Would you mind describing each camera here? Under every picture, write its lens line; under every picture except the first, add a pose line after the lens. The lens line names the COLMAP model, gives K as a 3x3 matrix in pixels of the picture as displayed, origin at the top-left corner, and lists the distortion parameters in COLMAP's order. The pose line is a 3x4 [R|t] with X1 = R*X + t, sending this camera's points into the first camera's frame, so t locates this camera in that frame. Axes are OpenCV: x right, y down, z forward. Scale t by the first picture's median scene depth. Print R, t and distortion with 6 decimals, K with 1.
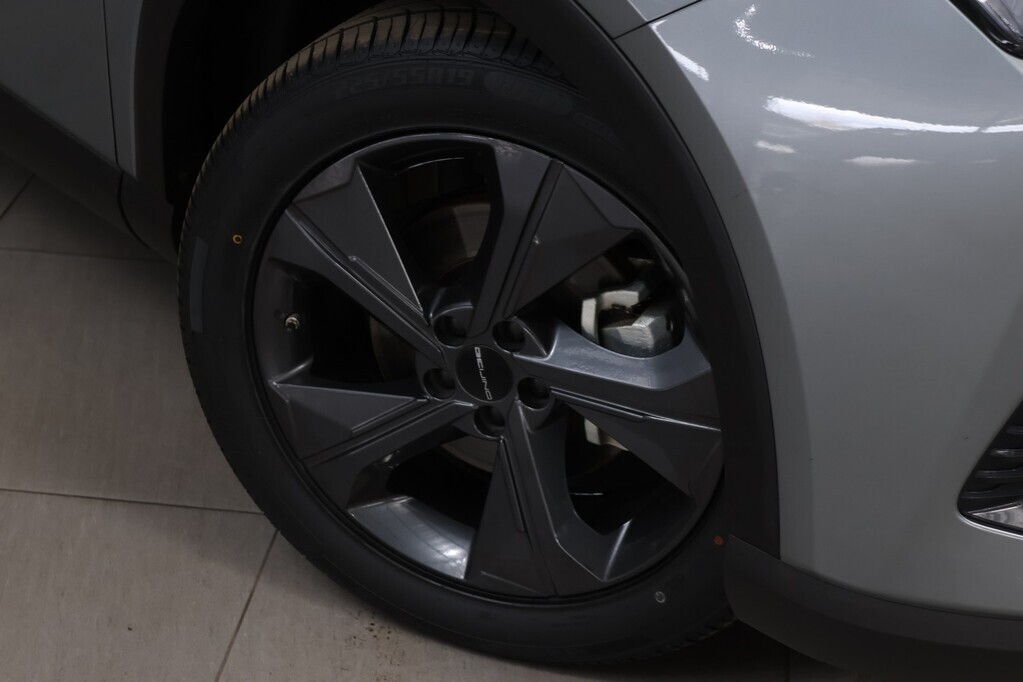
lens RADIAL K [[2127.9, 0, 509.6], [0, 2127.9, 344.0], [0, 0, 1]] dist [-0.088548, 0.000000]
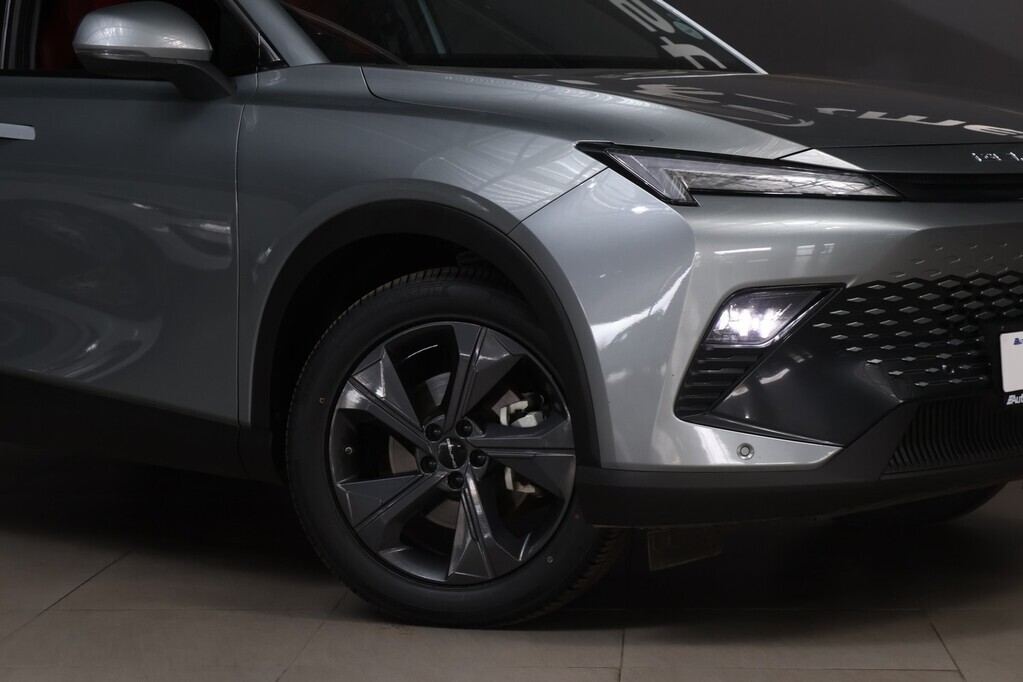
lens RADIAL K [[2473.5, 0, 512.1], [0, 2473.5, 330.8], [0, 0, 1]] dist [0.098881, 0.000000]
pose [[0.997417, -0.036530, 0.061838, -0.094250], [0.059732, 0.899988, -0.431802, 0.907569], [-0.039880, 0.434381, 0.899846, -1.108578]]
